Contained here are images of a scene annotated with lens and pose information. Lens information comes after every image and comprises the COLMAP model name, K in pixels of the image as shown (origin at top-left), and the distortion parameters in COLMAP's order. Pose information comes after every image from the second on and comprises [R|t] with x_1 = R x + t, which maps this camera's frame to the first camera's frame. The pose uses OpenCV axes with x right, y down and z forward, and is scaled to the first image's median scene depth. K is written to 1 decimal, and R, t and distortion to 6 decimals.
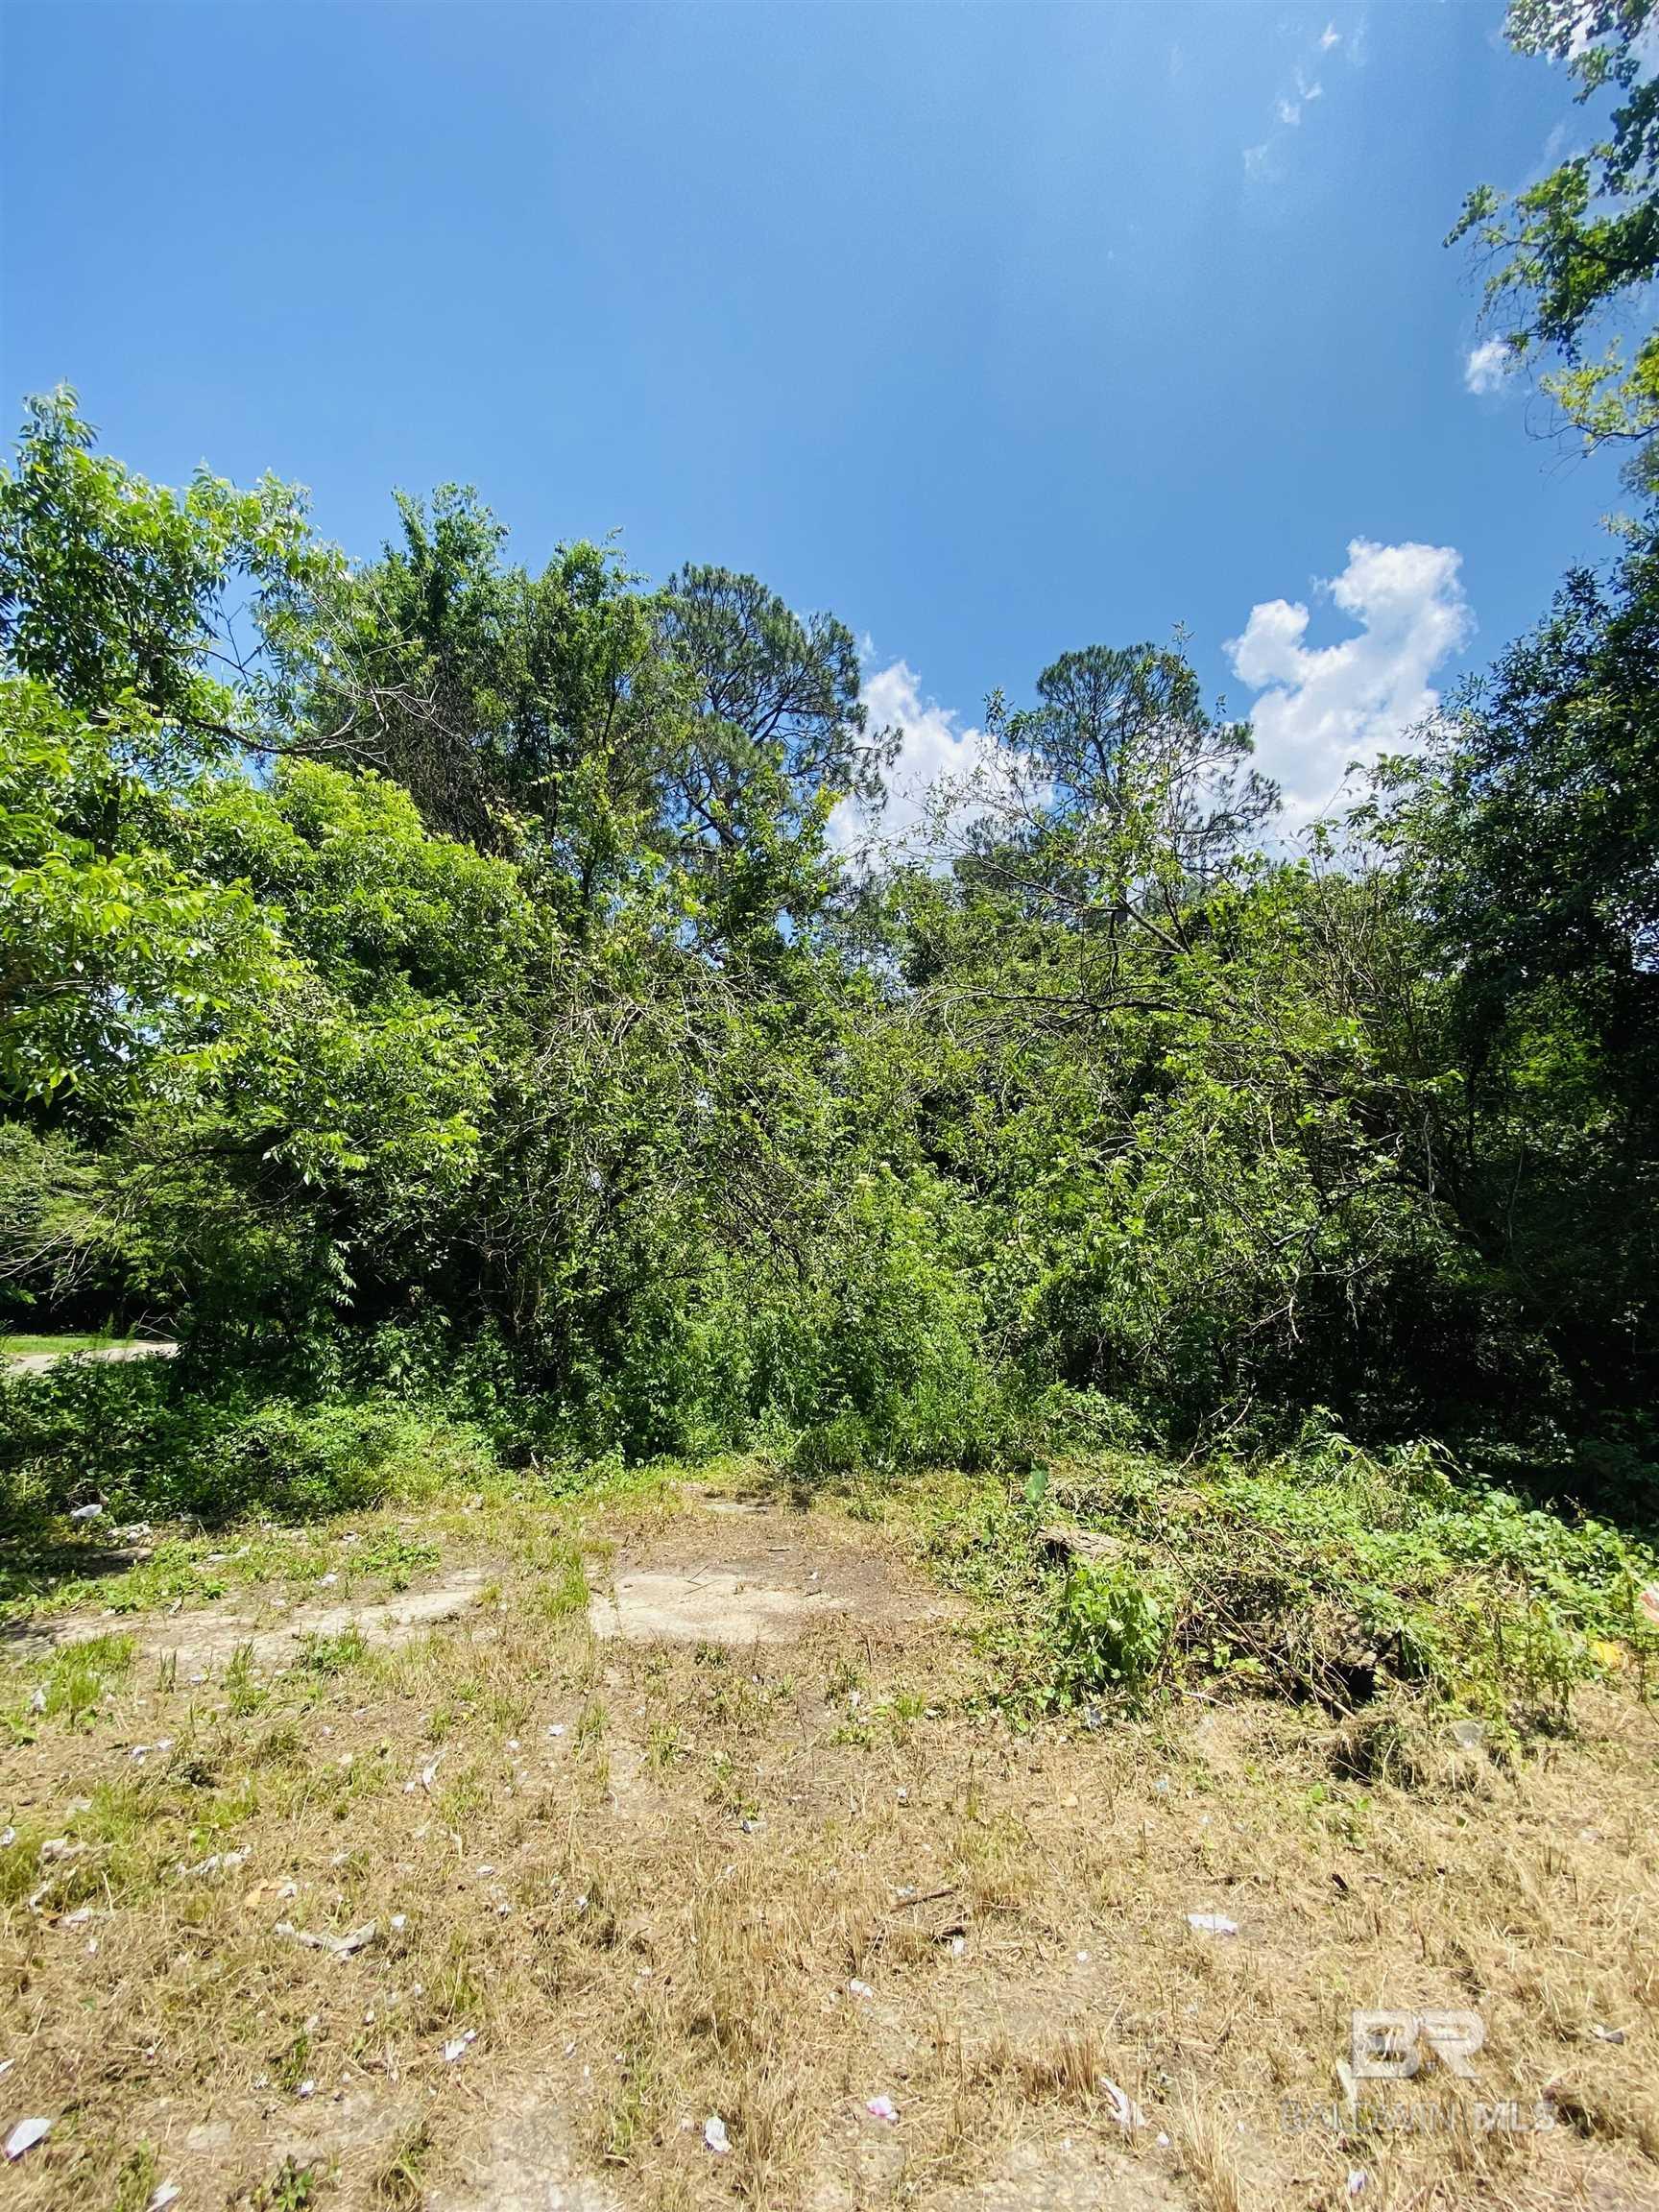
lens RADIAL K [[911.6, 0, 819.3], [0, 911.6, 1083.5], [0, 0, 1]] dist [0.001865, -0.000855]
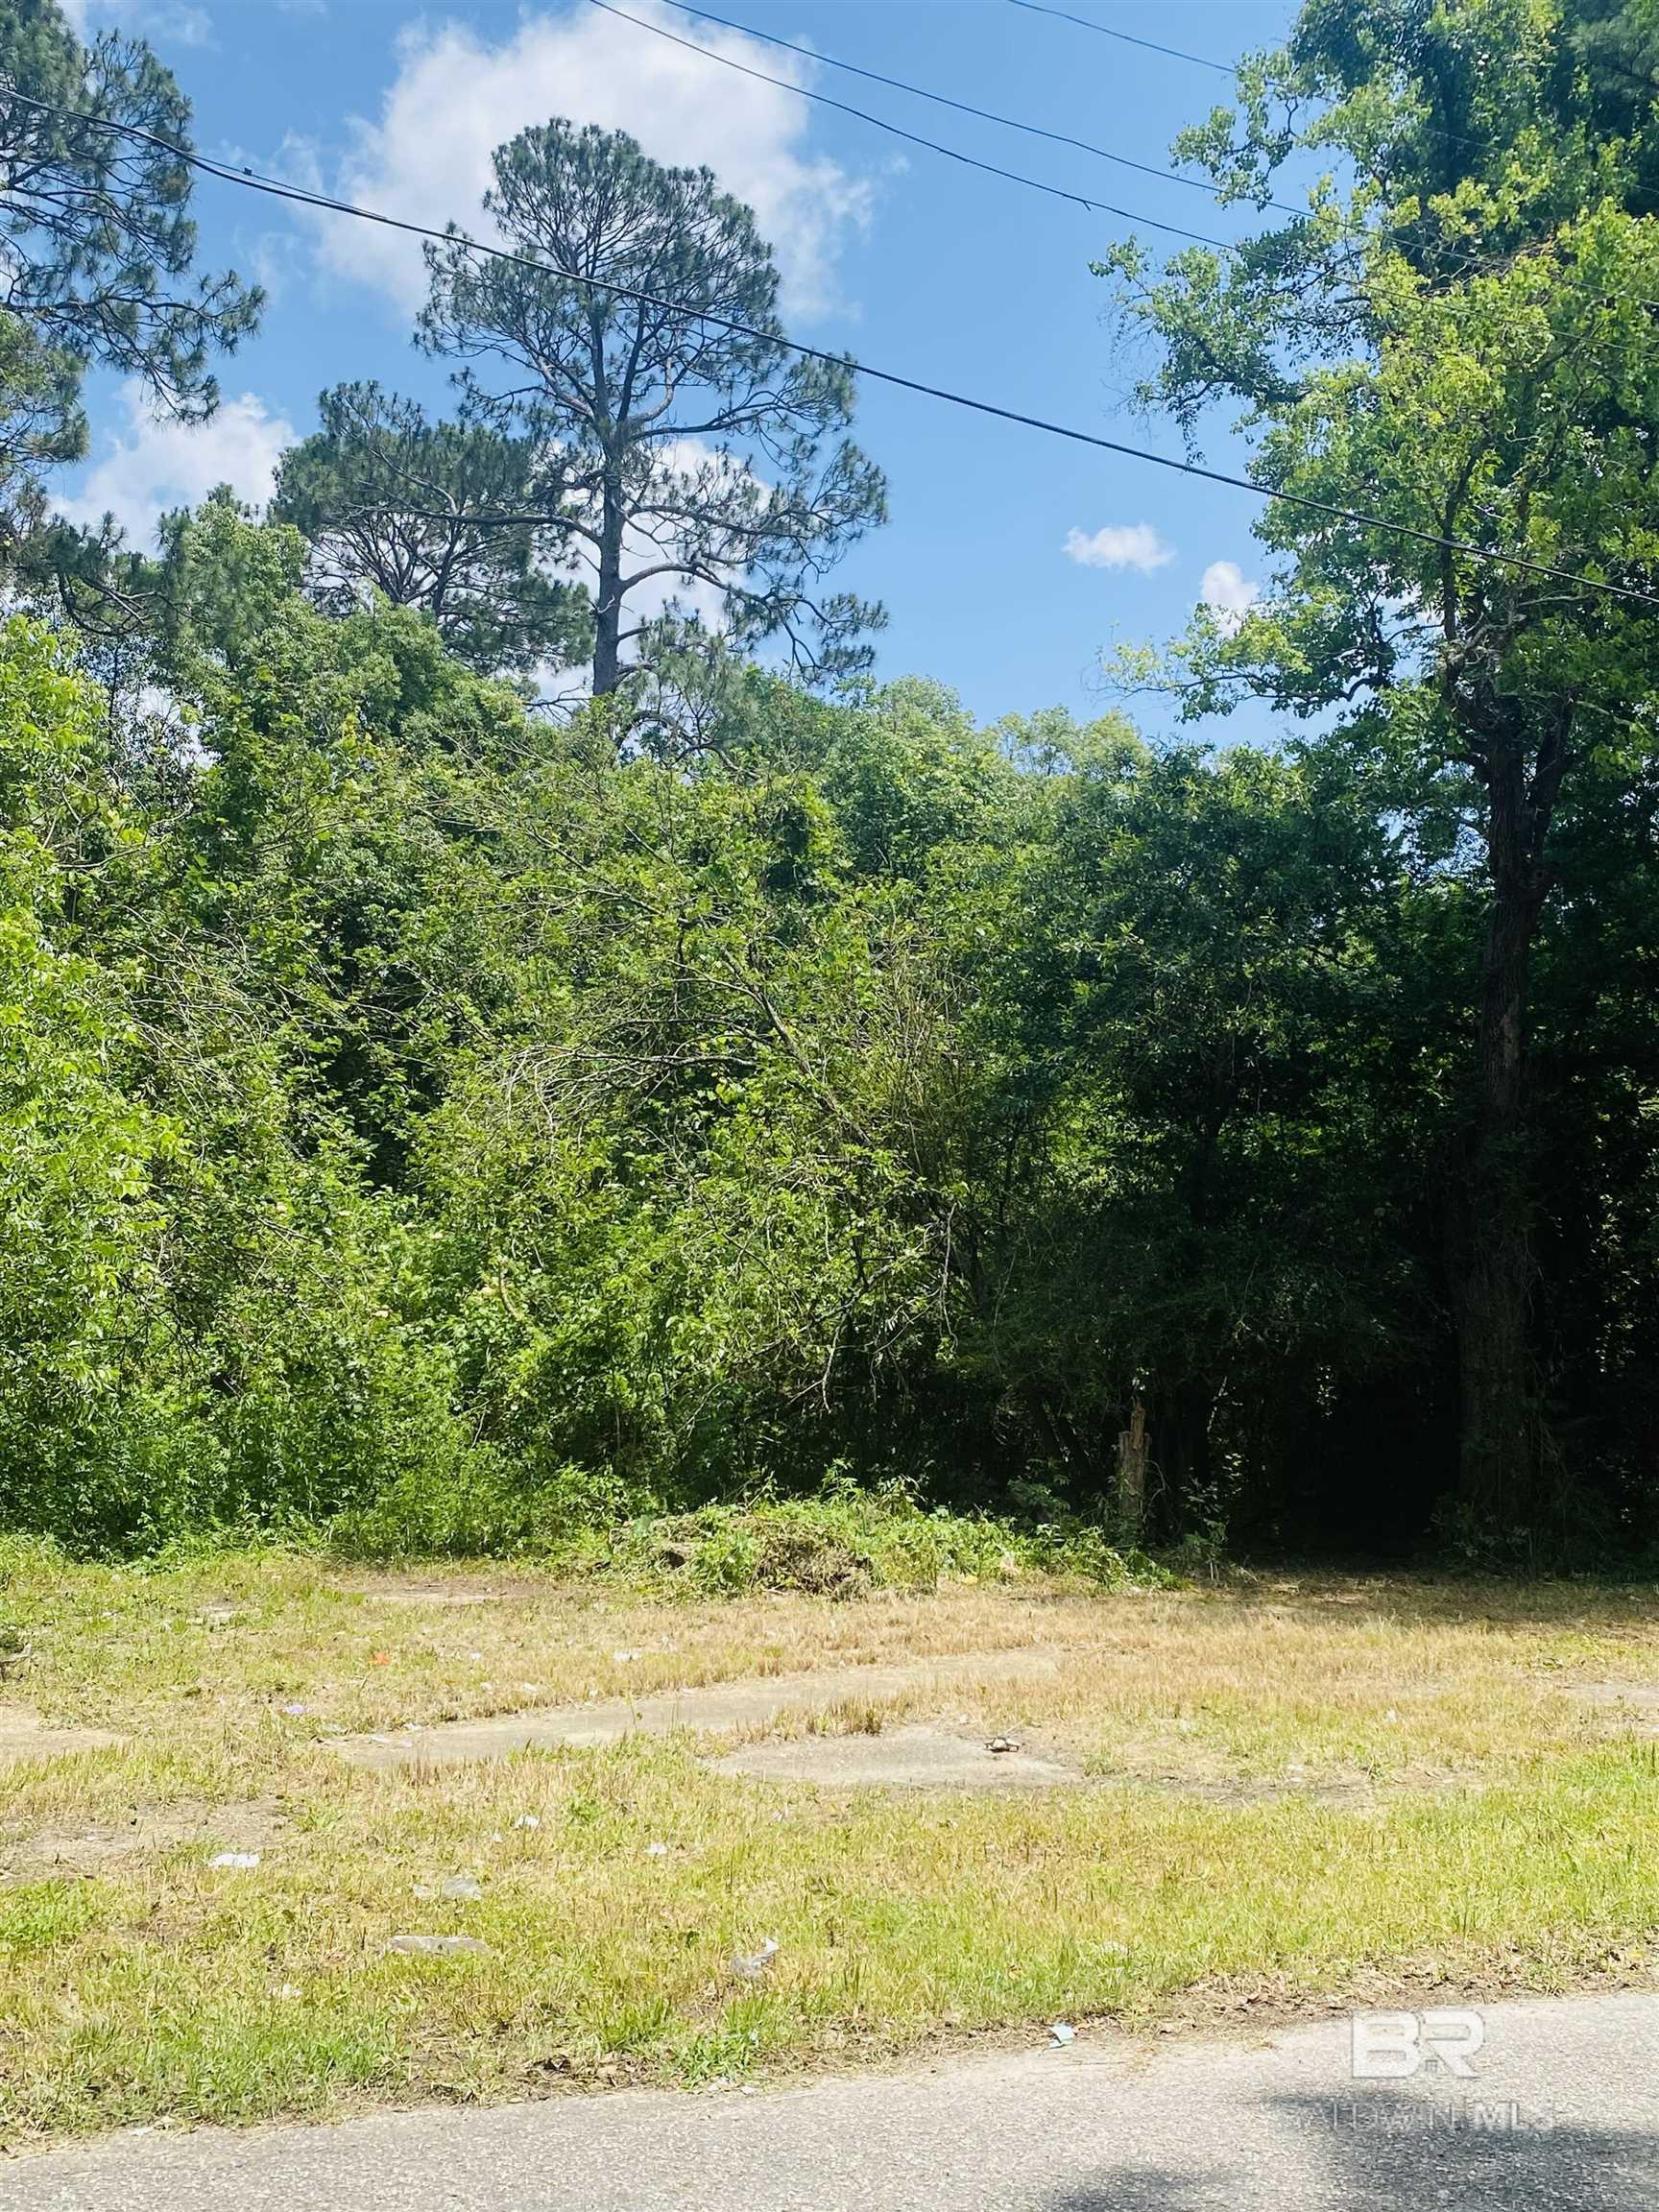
lens RADIAL K [[2215.1, 0, 878.7], [0, 2215.1, 1100.0], [0, 0, 1]] dist [0.011869, 0.000000]
pose [[0.876508, 0.049302, 0.478856, -0.422161], [-0.108549, 0.989364, 0.096827, -0.208743], [-0.468989, -0.136849, 0.872537, -0.768358]]
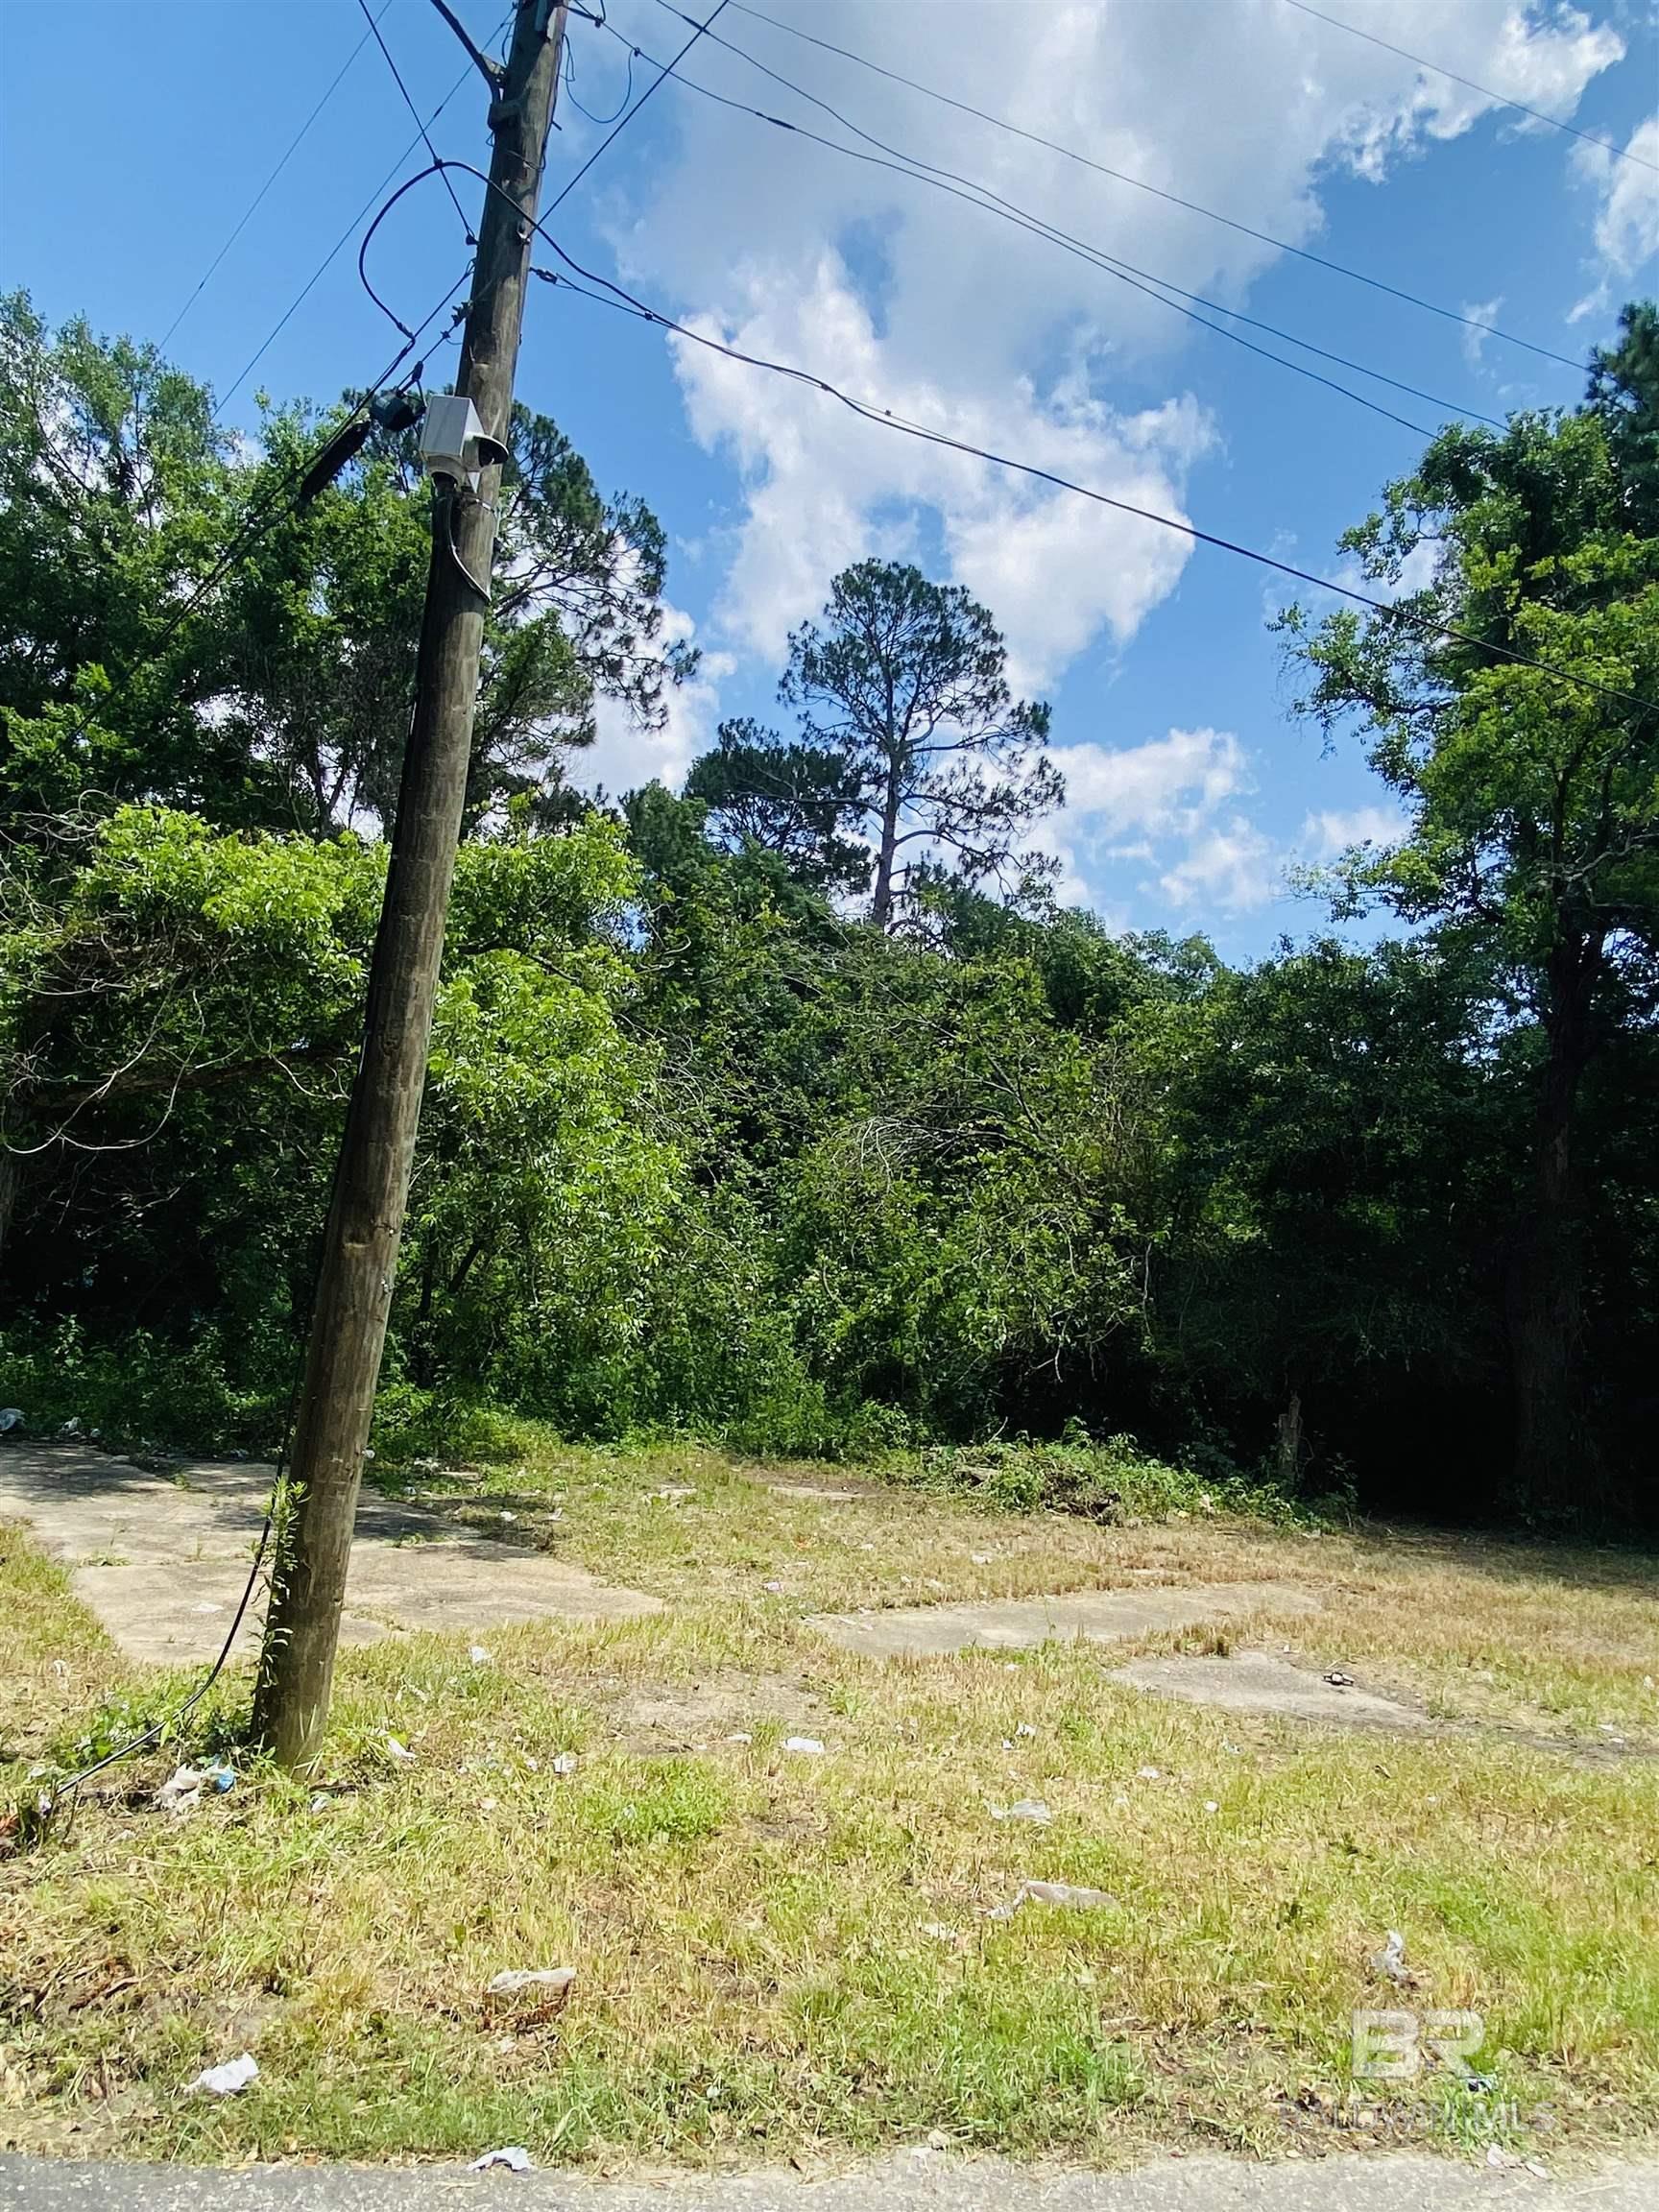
lens RADIAL K [[1357.7, 0, 827.7], [0, 1357.7, 1081.4], [0, 0, 1]] dist [0.024479, -0.021835]
pose [[0.924584, 0.130871, 0.357794, -0.455531], [-0.158796, 0.986061, 0.049675, -0.170414], [-0.346305, -0.102745, 0.932478, -0.605702]]
